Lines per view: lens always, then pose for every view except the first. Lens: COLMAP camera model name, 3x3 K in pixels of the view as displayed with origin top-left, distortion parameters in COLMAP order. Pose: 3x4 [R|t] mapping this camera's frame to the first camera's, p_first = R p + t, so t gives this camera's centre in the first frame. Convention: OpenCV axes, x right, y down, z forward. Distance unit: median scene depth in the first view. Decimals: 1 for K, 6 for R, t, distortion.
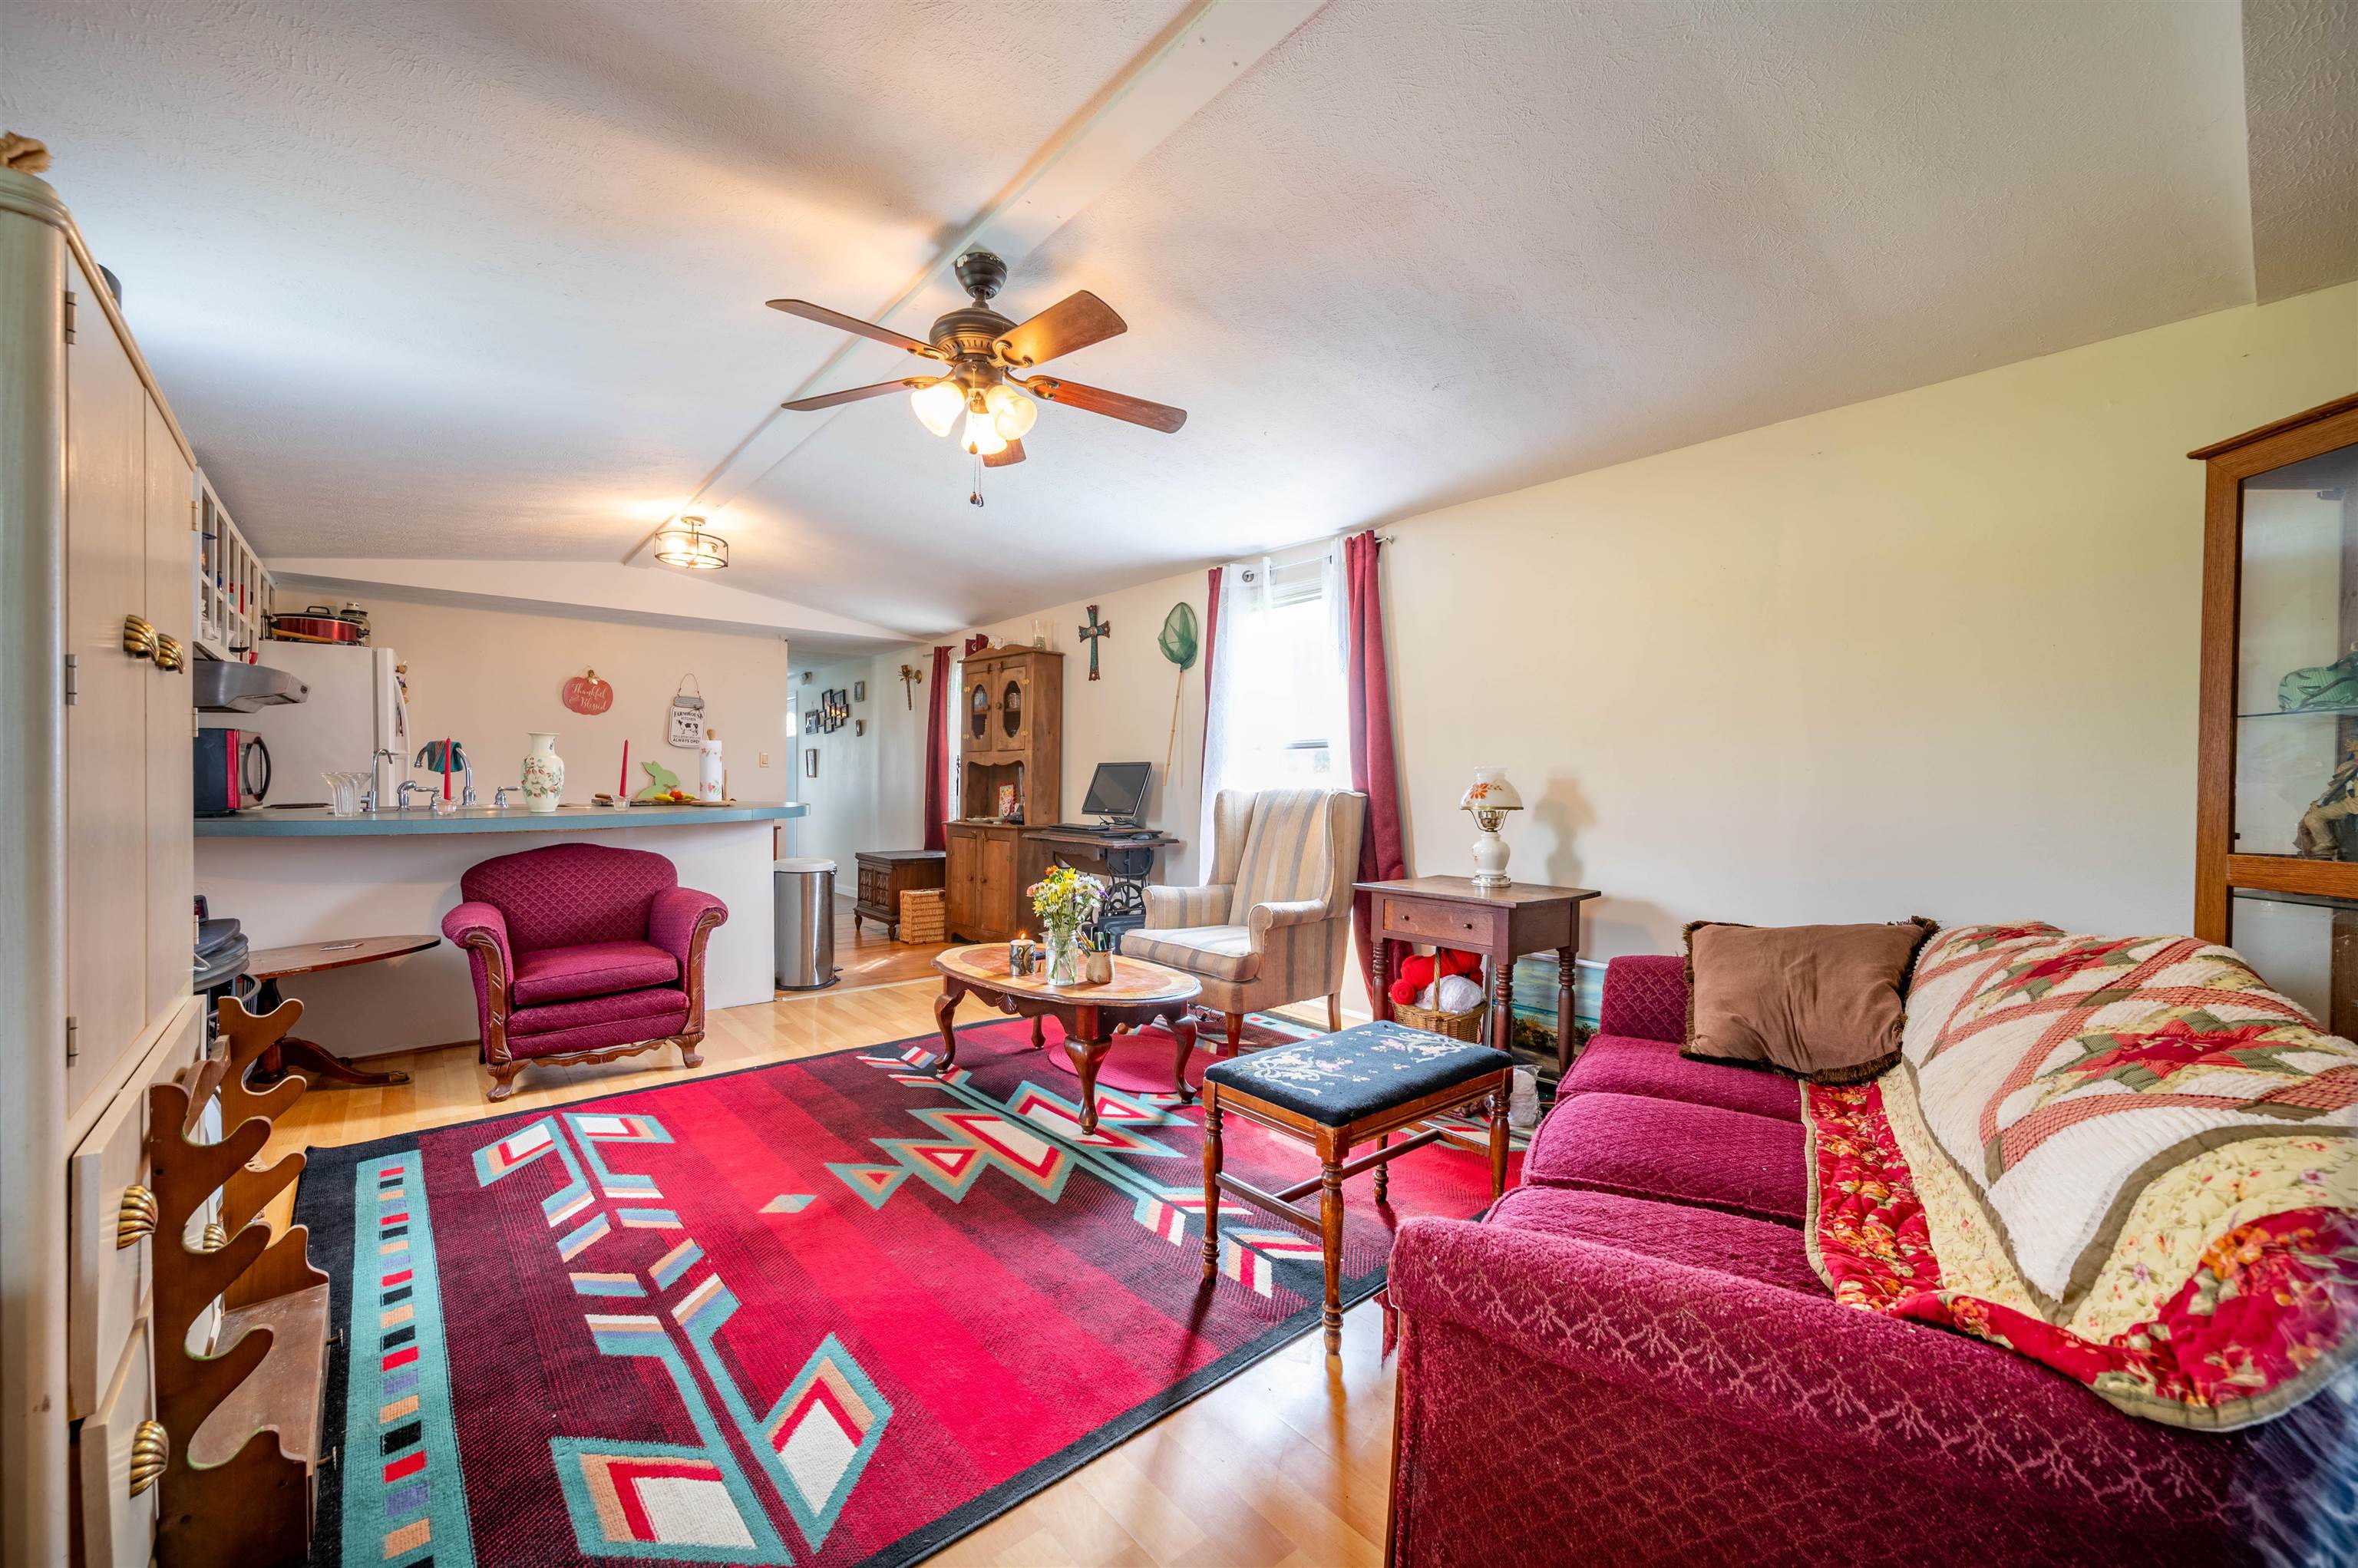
lens RADIAL K [[929.6, 0, 1179.0], [0, 929.6, 784.0], [0, 0, 1]] dist [-0.000115, 0.000275]
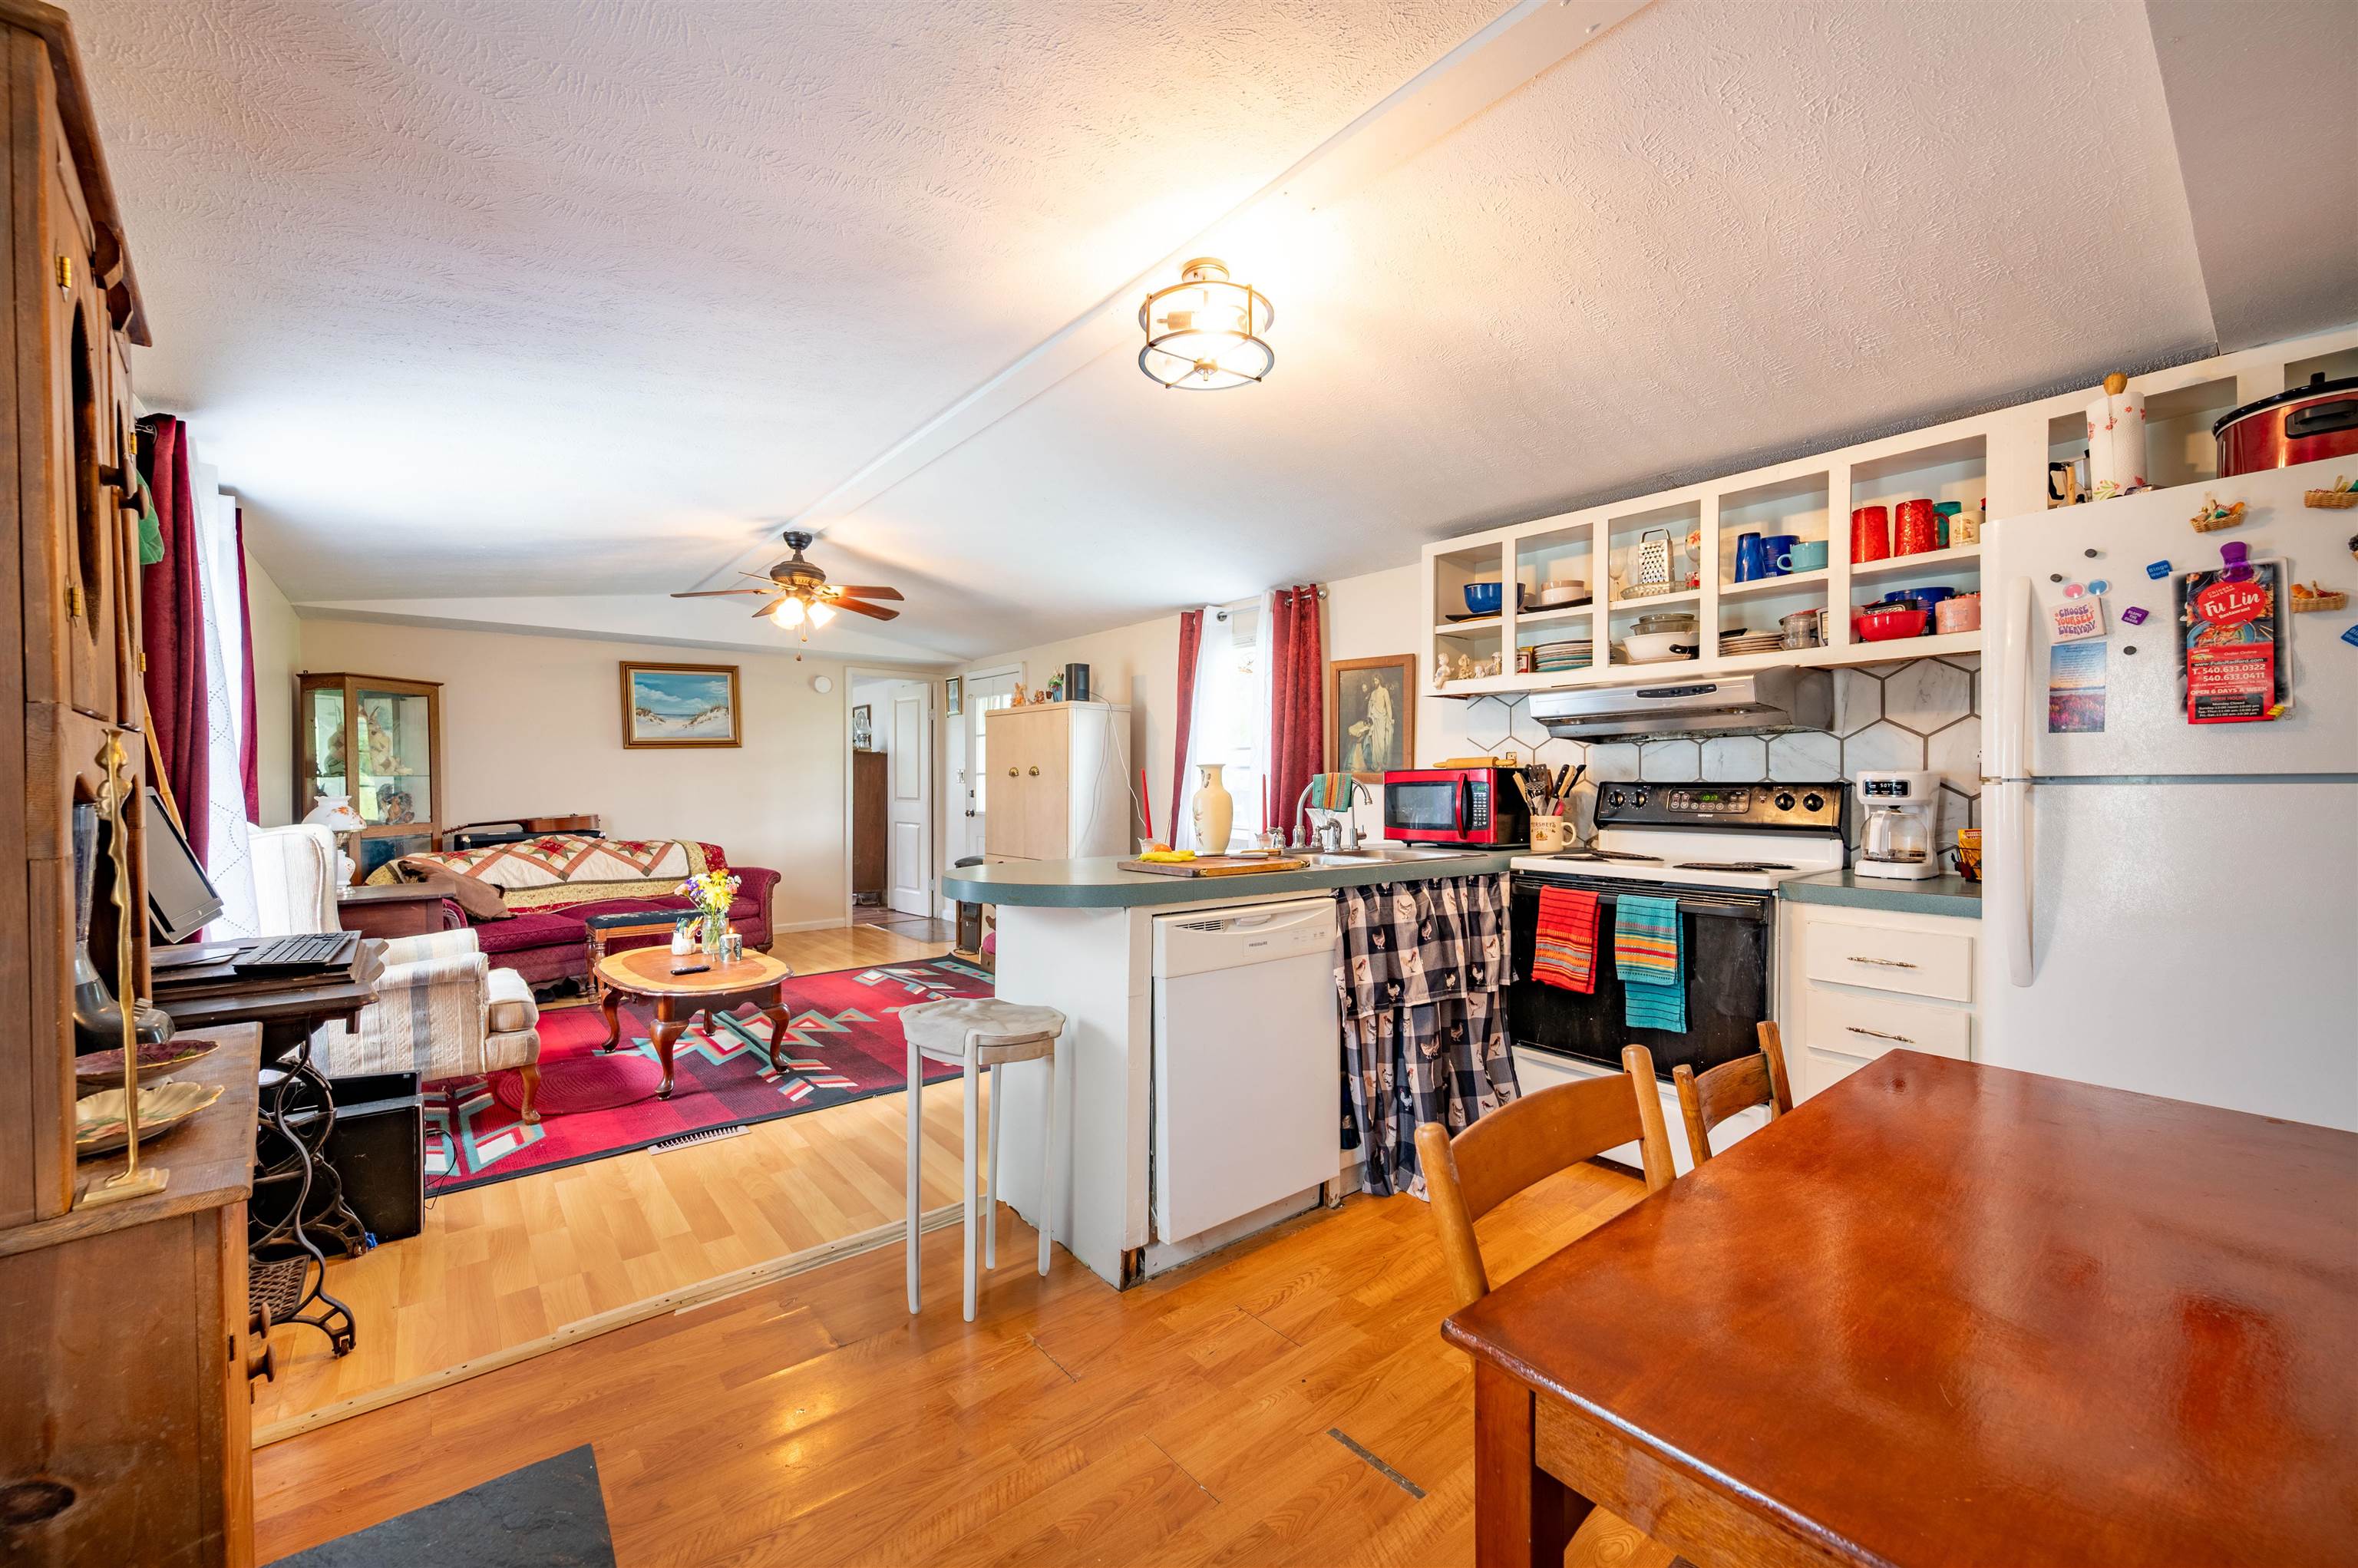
lens RADIAL K [[942.4, 0, 1178.6], [0, 942.4, 778.9], [0, 0, 1]] dist [0.002155, 0.000168]
pose [[-0.999846, -0.005284, 0.016720, -0.715097], [-0.005350, 0.999978, -0.003928, -0.038940], [-0.016698, -0.004017, -0.999853, 2.032587]]
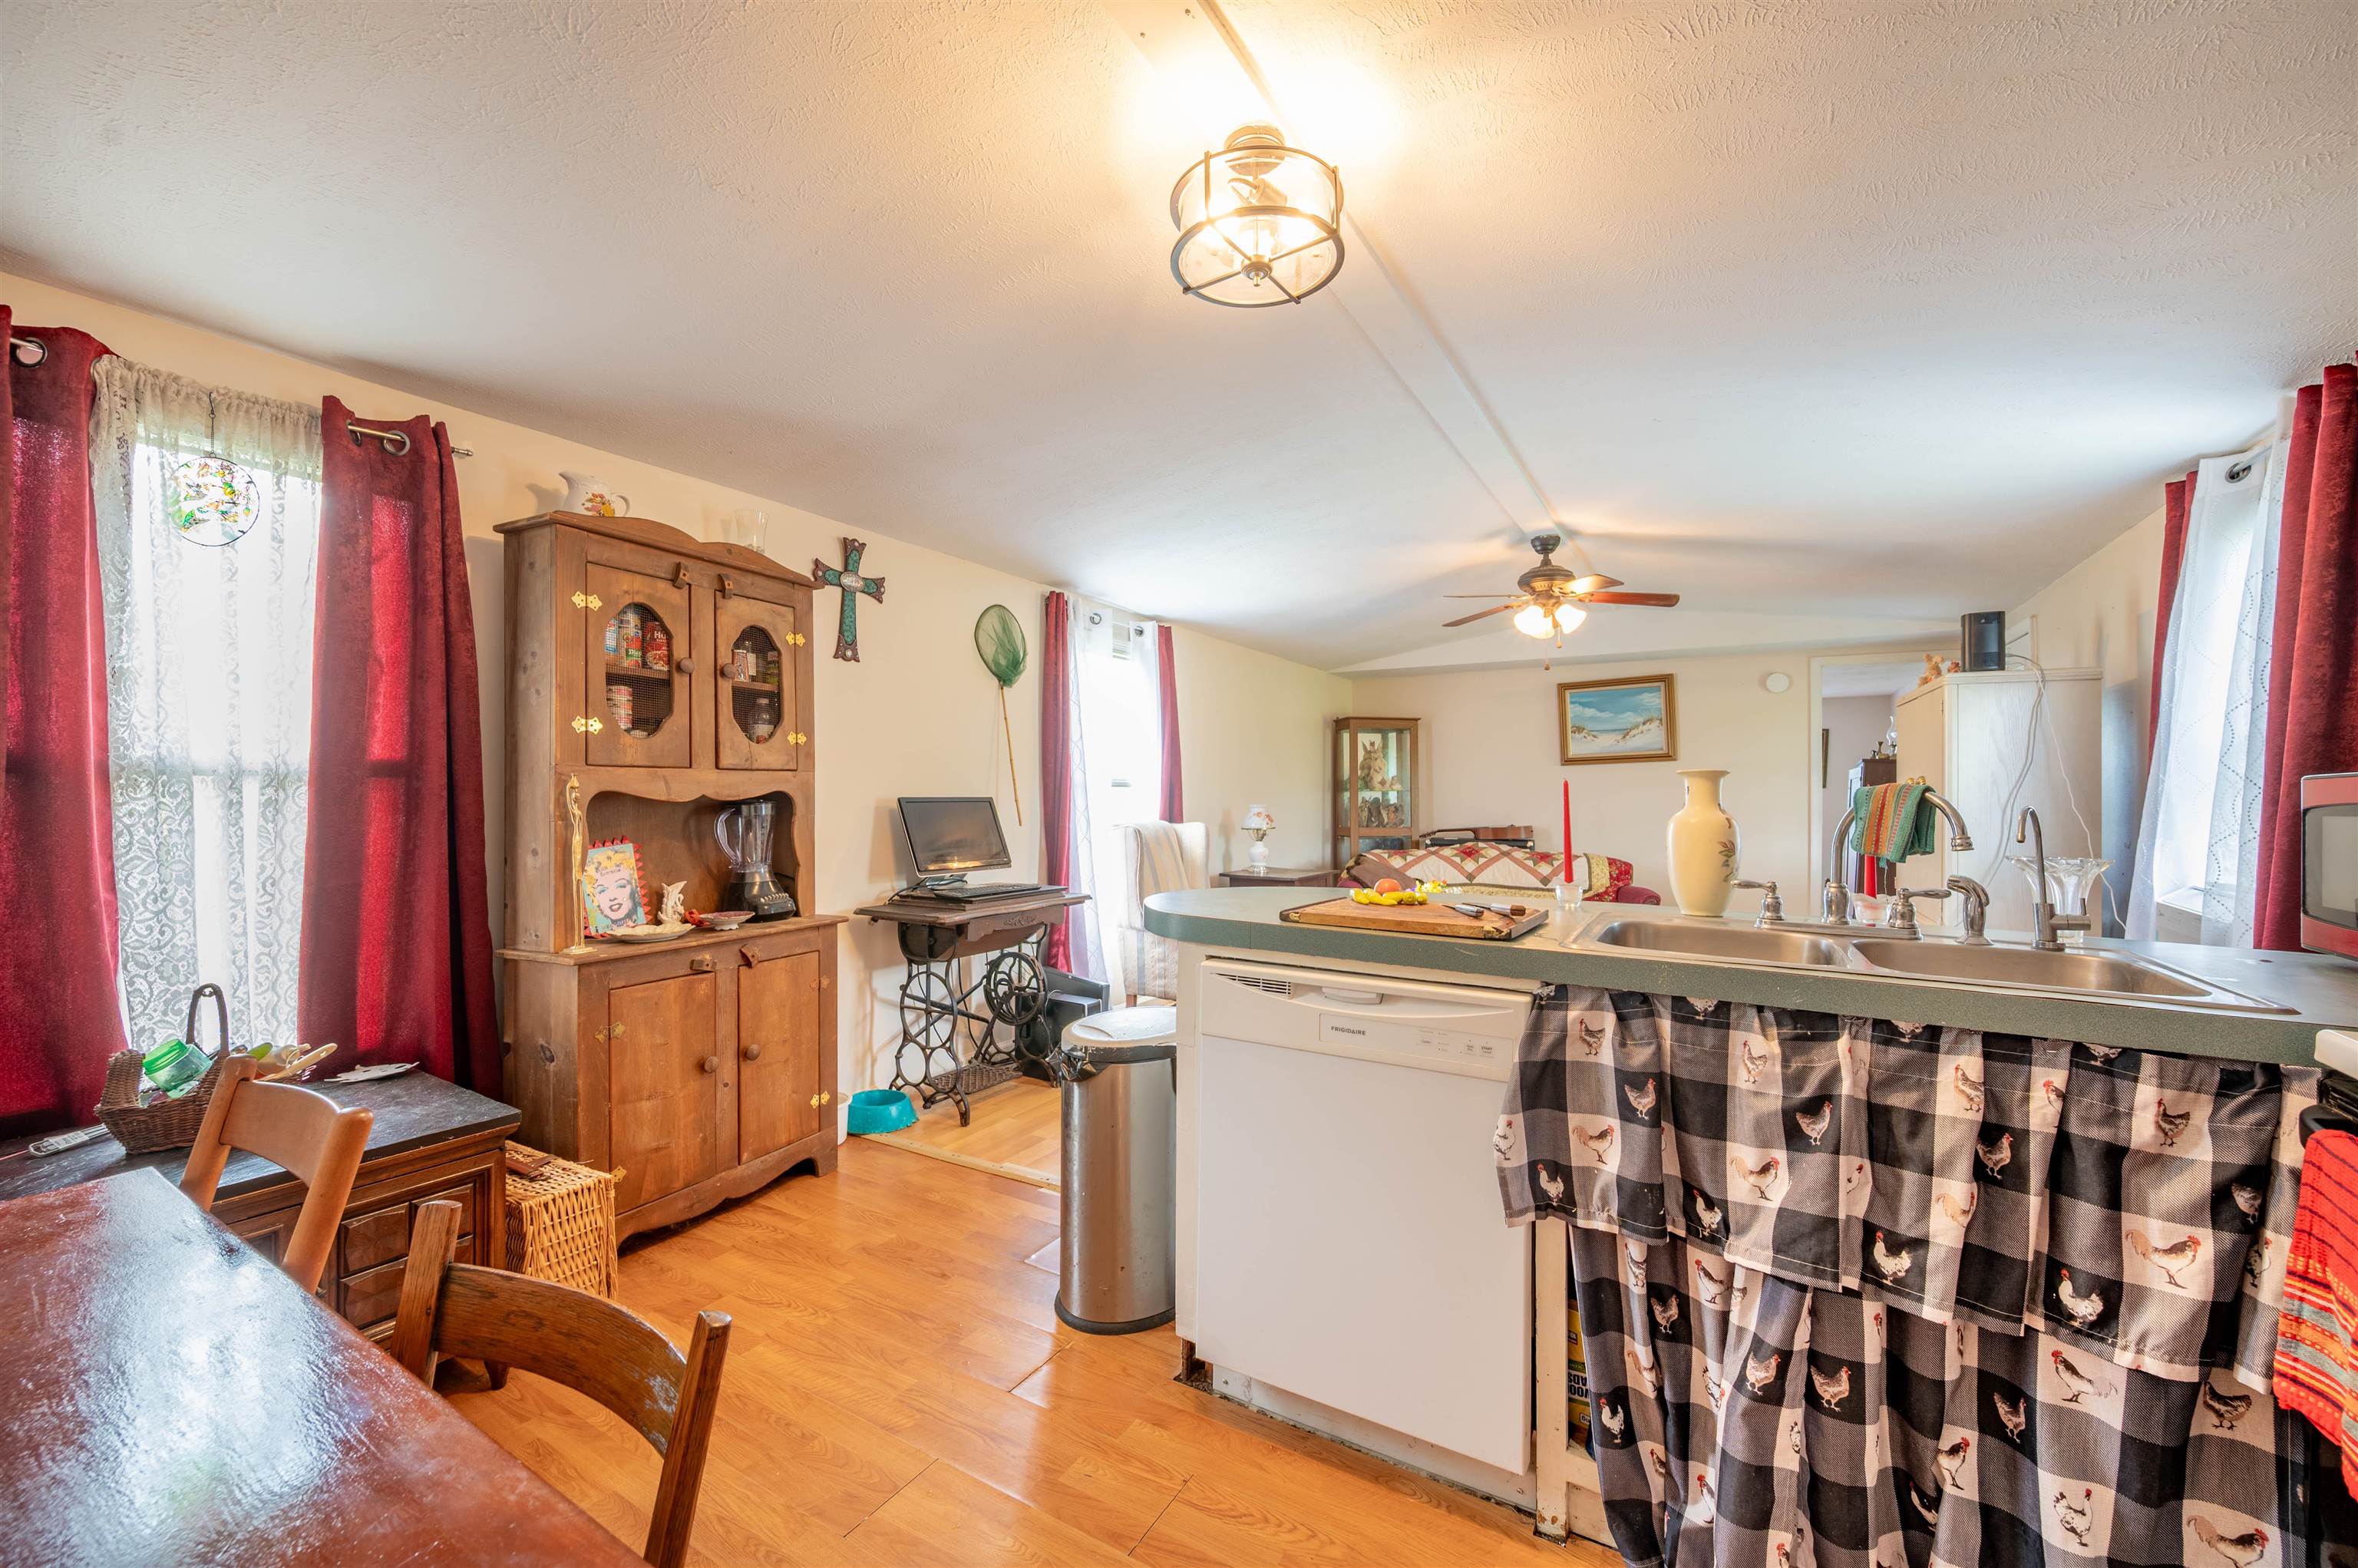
lens RADIAL K [[929.6, 0, 1179.0], [0, 929.6, 784.0], [0, 0, 1]] dist [-0.000115, 0.000275]
pose [[-0.314666, 0.002333, 0.949200, -1.192087], [-0.008436, 0.999951, -0.005255, -0.043752], [-0.949165, -0.009660, -0.314631, 1.568736]]
